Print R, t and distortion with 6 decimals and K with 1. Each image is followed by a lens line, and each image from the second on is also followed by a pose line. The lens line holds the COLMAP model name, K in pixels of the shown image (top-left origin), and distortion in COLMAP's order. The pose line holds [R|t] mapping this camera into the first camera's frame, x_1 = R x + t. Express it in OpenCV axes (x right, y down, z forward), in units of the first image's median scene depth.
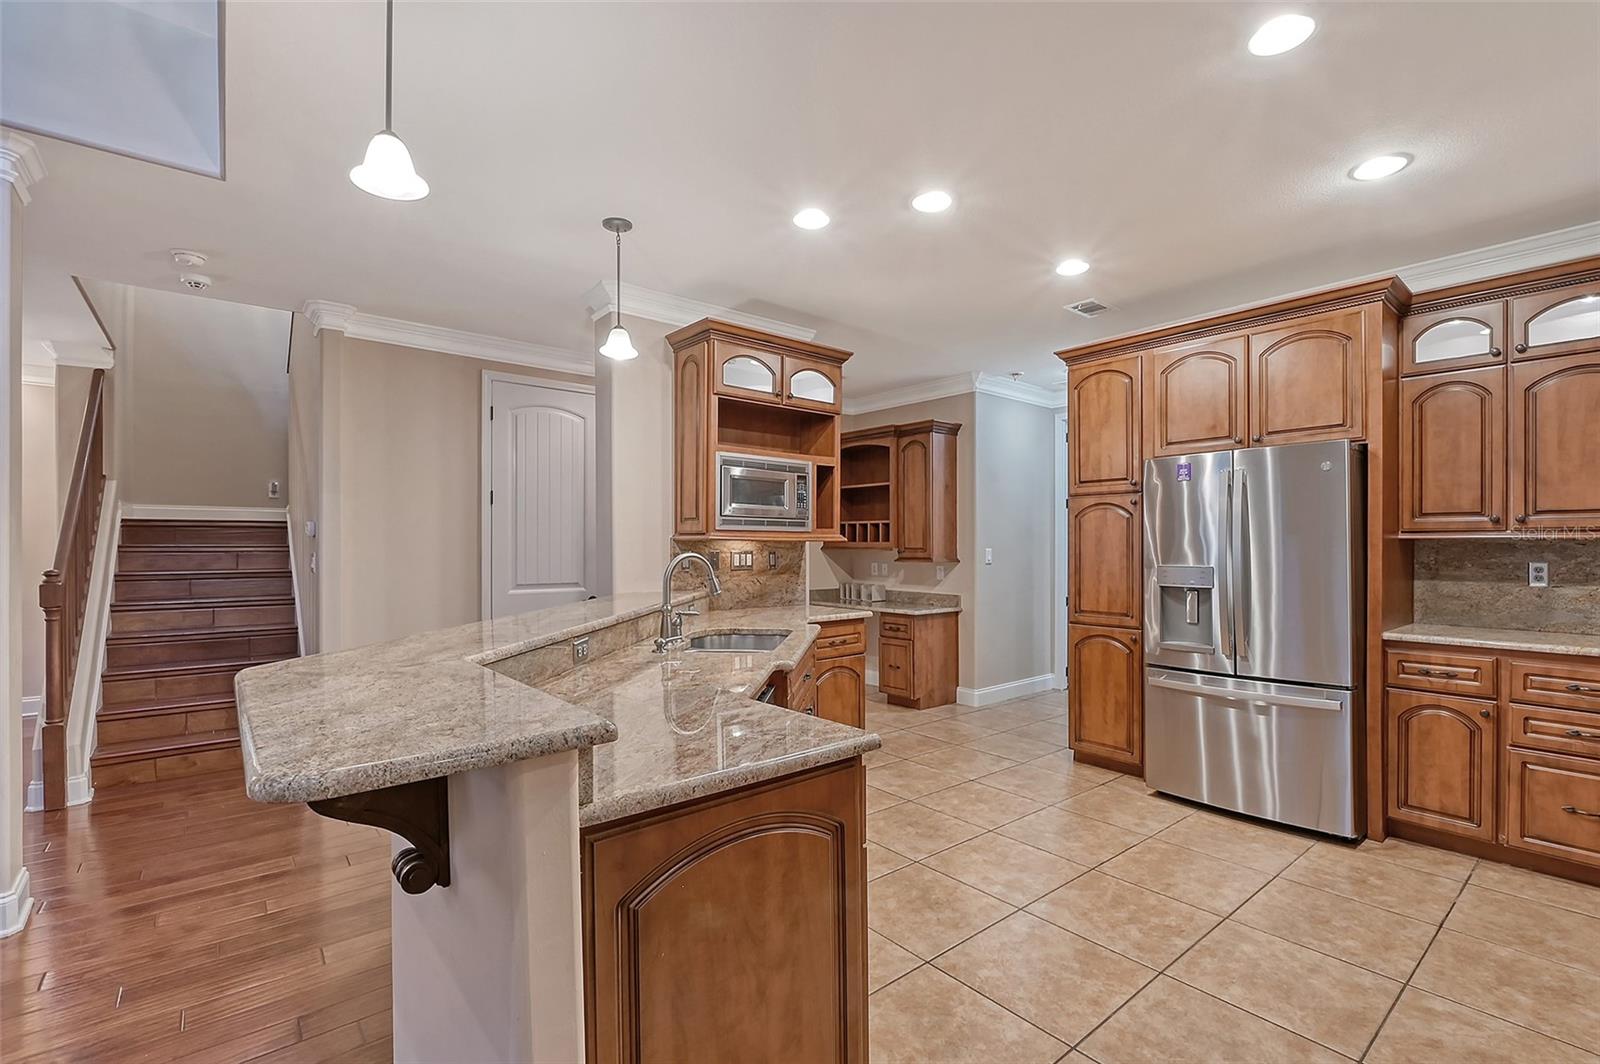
lens RADIAL K [[714.7, 0, 807.8], [0, 714.7, 524.6], [0, 0, 1]] dist [-0.000049, -0.002490]
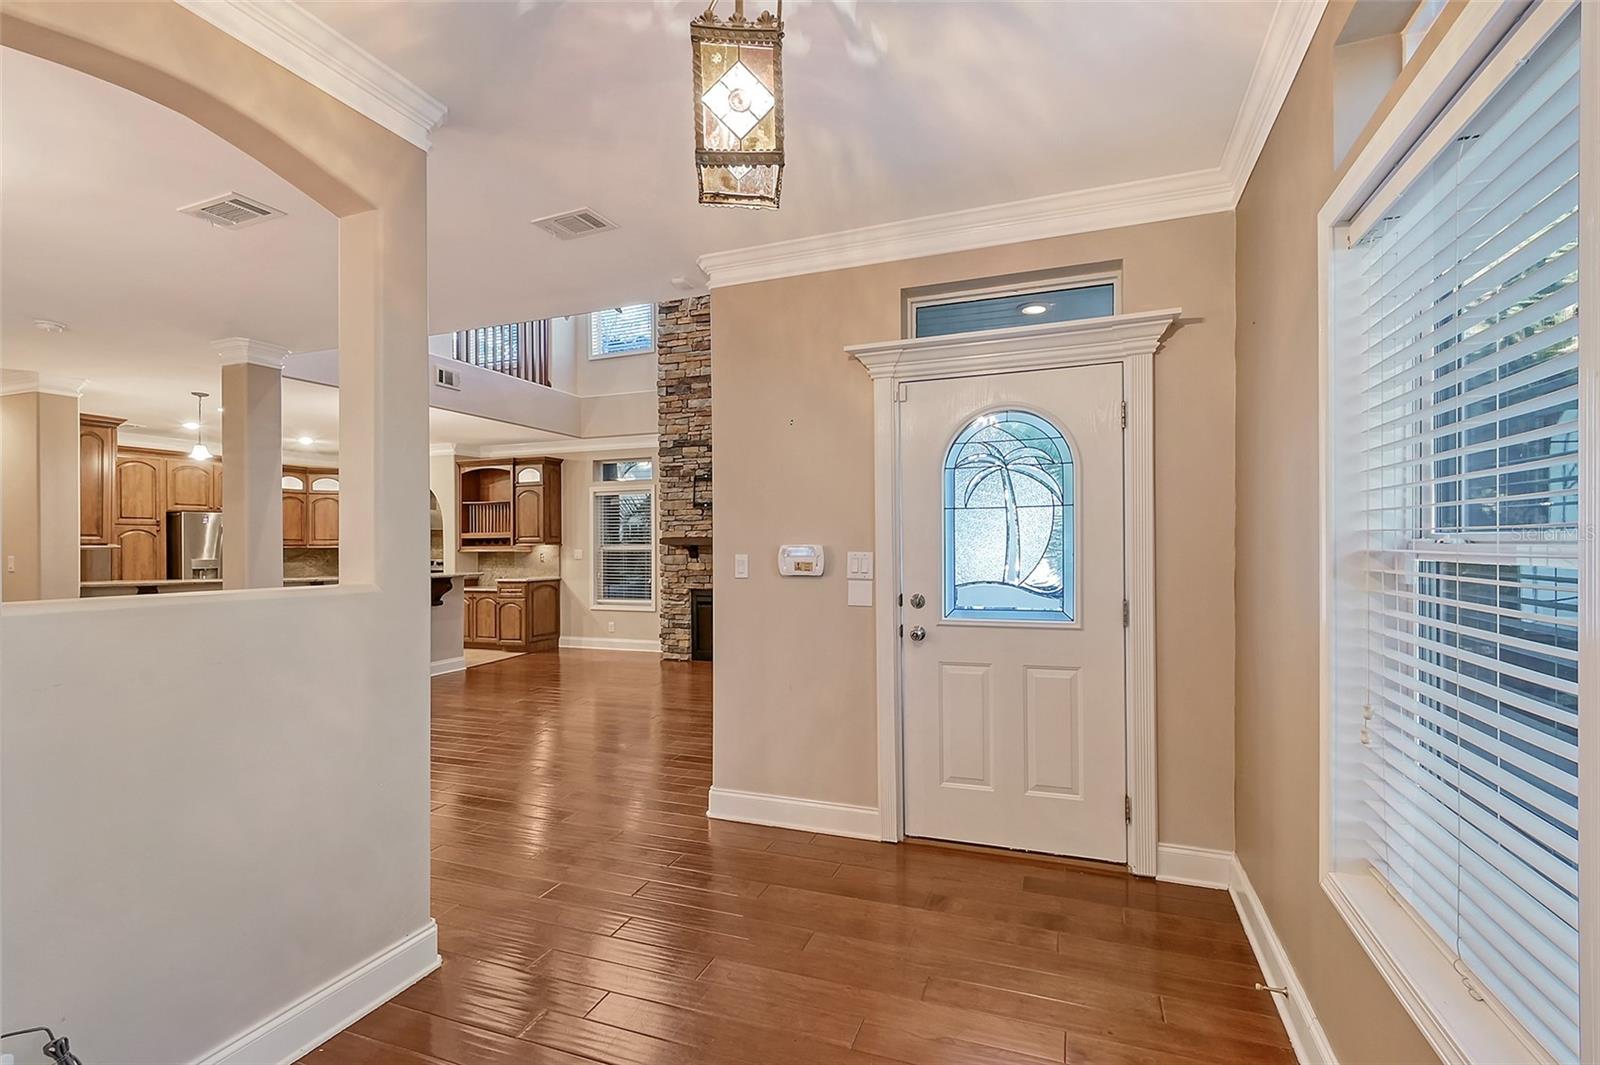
lens RADIAL K [[714.7, 0, 810.8], [0, 714.7, 559.9], [0, 0, 1]] dist [-0.000049, -0.002490]
pose [[-0.495241, -0.011608, 0.868678, -2.746779], [-0.014674, 0.999880, 0.004996, 0.019999], [-0.868632, -0.010273, -0.495352, 0.471271]]
